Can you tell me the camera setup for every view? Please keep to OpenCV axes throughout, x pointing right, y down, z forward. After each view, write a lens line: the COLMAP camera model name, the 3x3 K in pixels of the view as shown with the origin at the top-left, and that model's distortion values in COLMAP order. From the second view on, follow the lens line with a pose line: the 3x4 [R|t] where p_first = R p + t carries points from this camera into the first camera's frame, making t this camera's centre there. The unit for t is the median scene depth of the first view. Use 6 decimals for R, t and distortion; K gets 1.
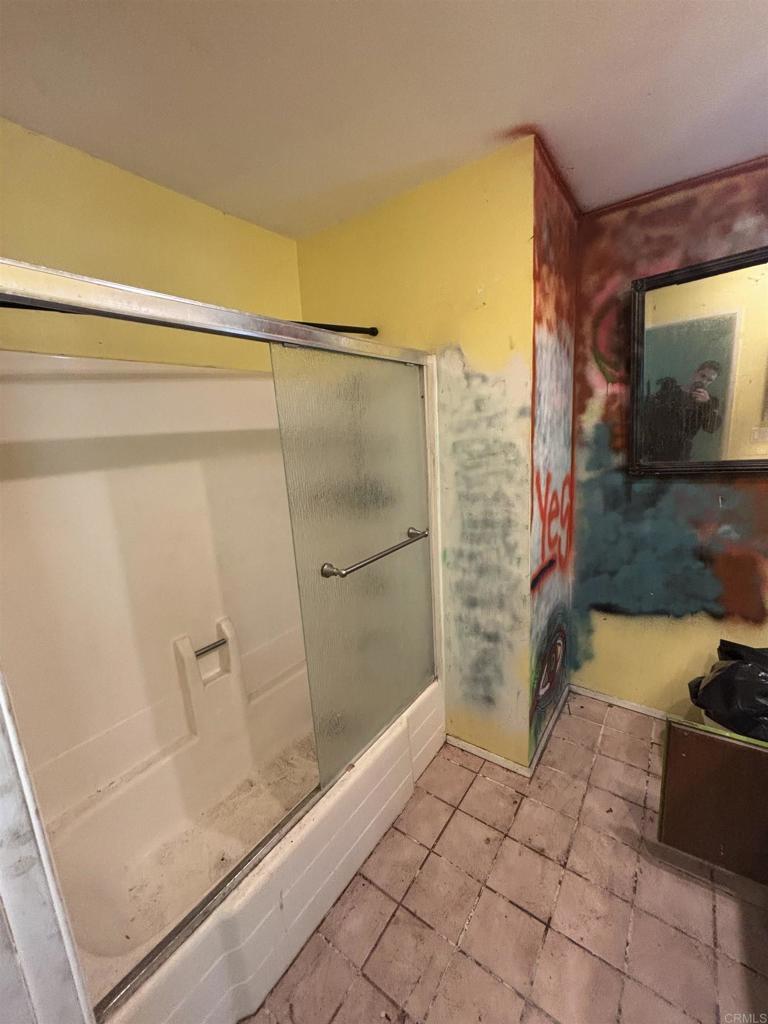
lens RADIAL K [[414.9, 0, 385.1], [0, 414.9, 512.1], [0, 0, 1]] dist [-0.002778, 0.001627]
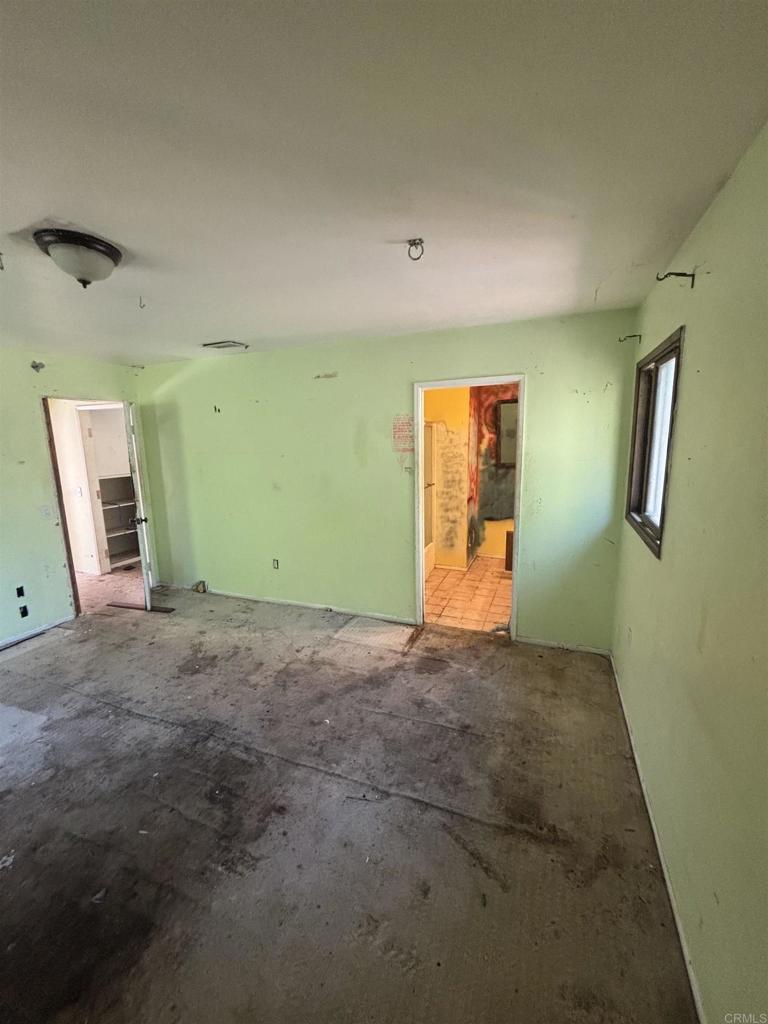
lens RADIAL K [[414.9, 0, 373.8], [0, 414.9, 514.2], [0, 0, 1]] dist [-0.002778, 0.001627]
pose [[0.973422, -0.000589, 0.229017, -0.888397], [0.005701, 0.999749, -0.021657, 0.295060], [-0.228947, 0.022387, 0.973181, -1.575121]]
